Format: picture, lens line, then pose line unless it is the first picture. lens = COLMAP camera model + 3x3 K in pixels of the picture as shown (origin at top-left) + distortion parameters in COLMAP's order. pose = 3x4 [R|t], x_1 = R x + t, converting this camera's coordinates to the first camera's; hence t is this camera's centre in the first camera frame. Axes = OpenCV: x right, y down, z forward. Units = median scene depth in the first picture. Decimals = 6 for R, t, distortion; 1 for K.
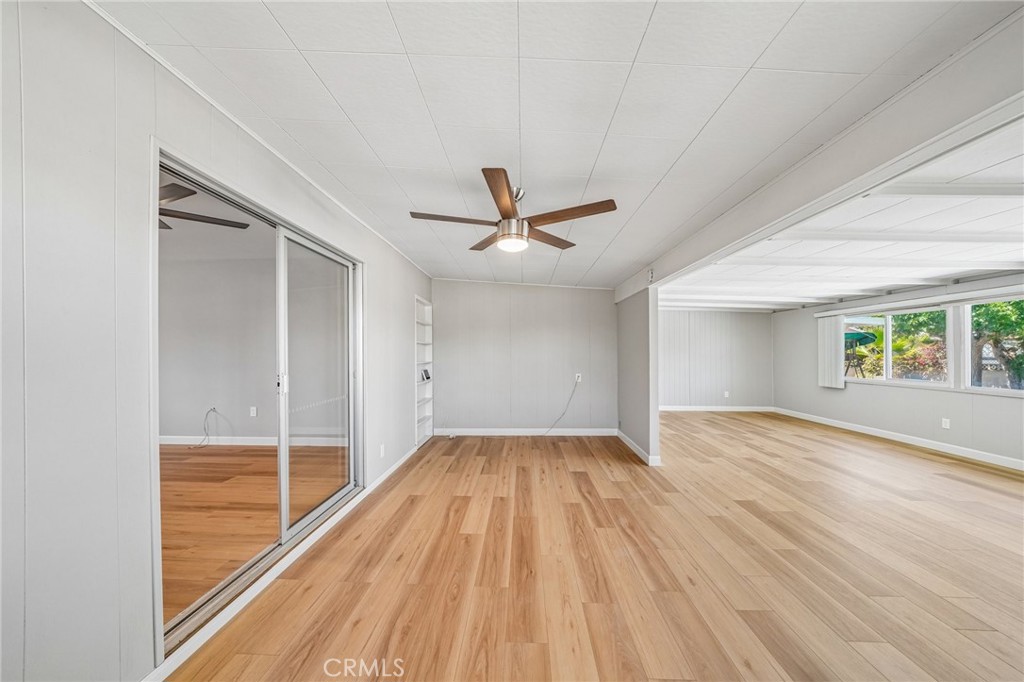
lens RADIAL K [[354.5, 0, 513.6], [0, 354.5, 354.8], [0, 0, 1]] dist [-0.007627, -0.000089]
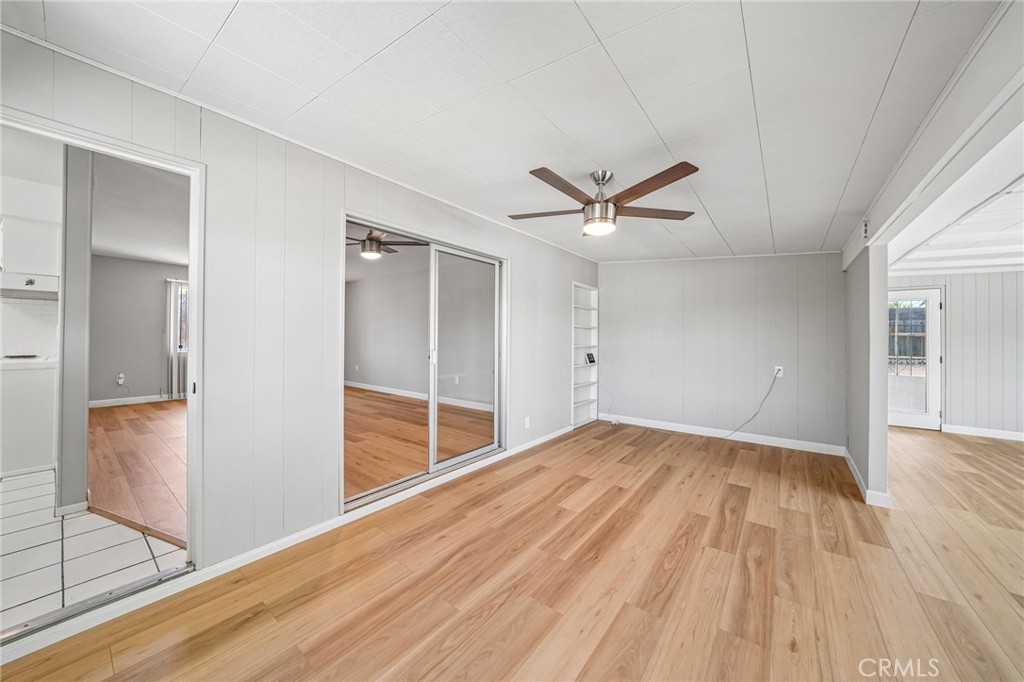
lens RADIAL K [[364.4, 0, 502.3], [0, 364.4, 333.7], [0, 0, 1]] dist [-0.005692, -0.000110]
pose [[0.805843, 0.006652, -0.592091, 0.291695], [-0.017019, 0.999784, -0.011932, 0.003847], [0.591884, 0.019692, 0.805782, 0.008712]]
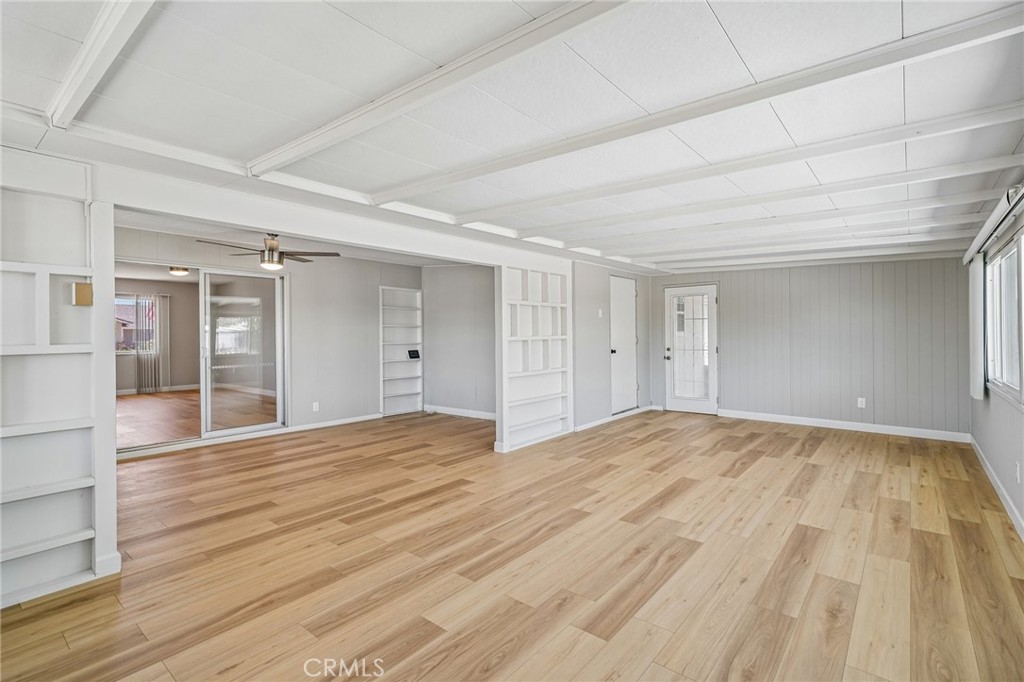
lens RADIAL K [[482.0, 0, 501.5], [0, 482.0, 335.7], [0, 0, 1]] dist [0.010889, 0.000124]
pose [[0.783006, -0.001951, -0.622010, 1.574146], [0.001800, 0.999998, -0.000871, -0.001582], [0.622011, -0.000438, 0.783008, -0.023776]]
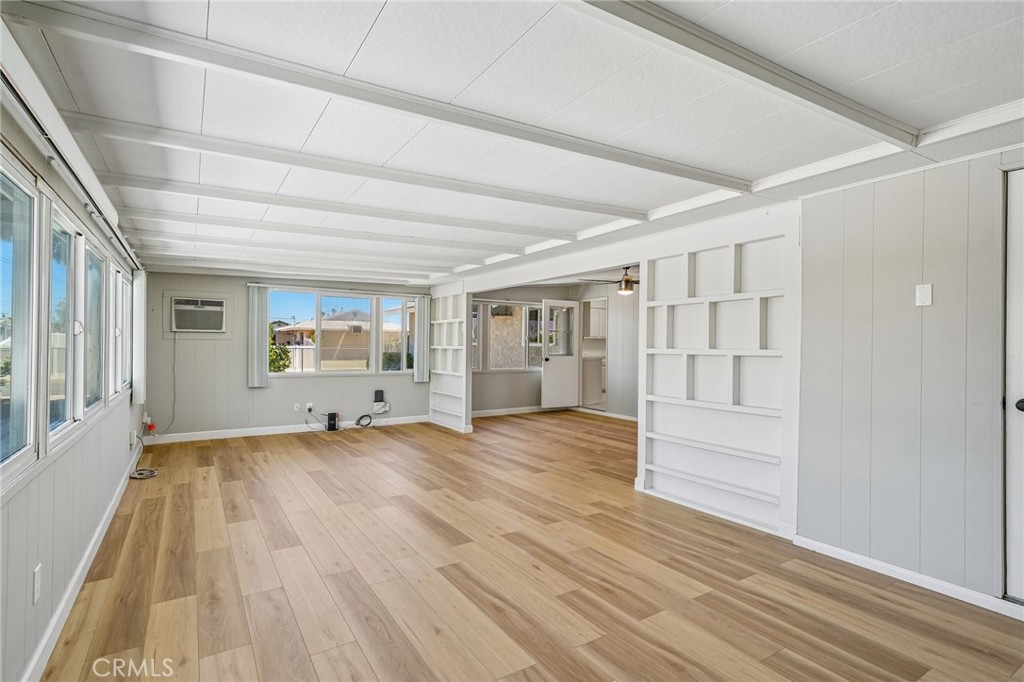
lens RADIAL K [[505.3, 0, 505.2], [0, 505.3, 342.0], [0, 0, 1]] dist [0.003432, 0.000147]
pose [[-0.832153, -0.005524, -0.554518, 1.652472], [-0.008830, 0.999956, 0.003290, -0.017859], [0.554476, 0.007634, -0.832165, 2.283944]]
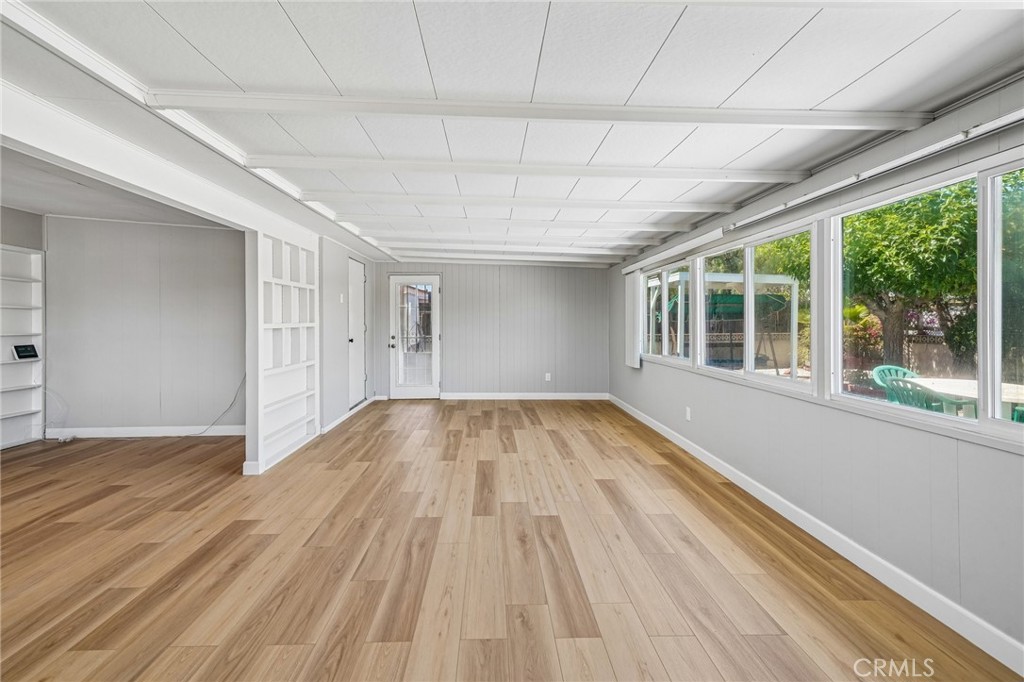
lens RADIAL K [[485.9, 0, 506.4], [0, 485.9, 323.3], [0, 0, 1]] dist [0.007269, 0.000595]
pose [[0.998102, 0.000240, 0.061581, 1.116338], [-0.000056, 0.999996, -0.002991, 0.003872], [-0.061582, 0.002982, 0.998098, -0.050874]]
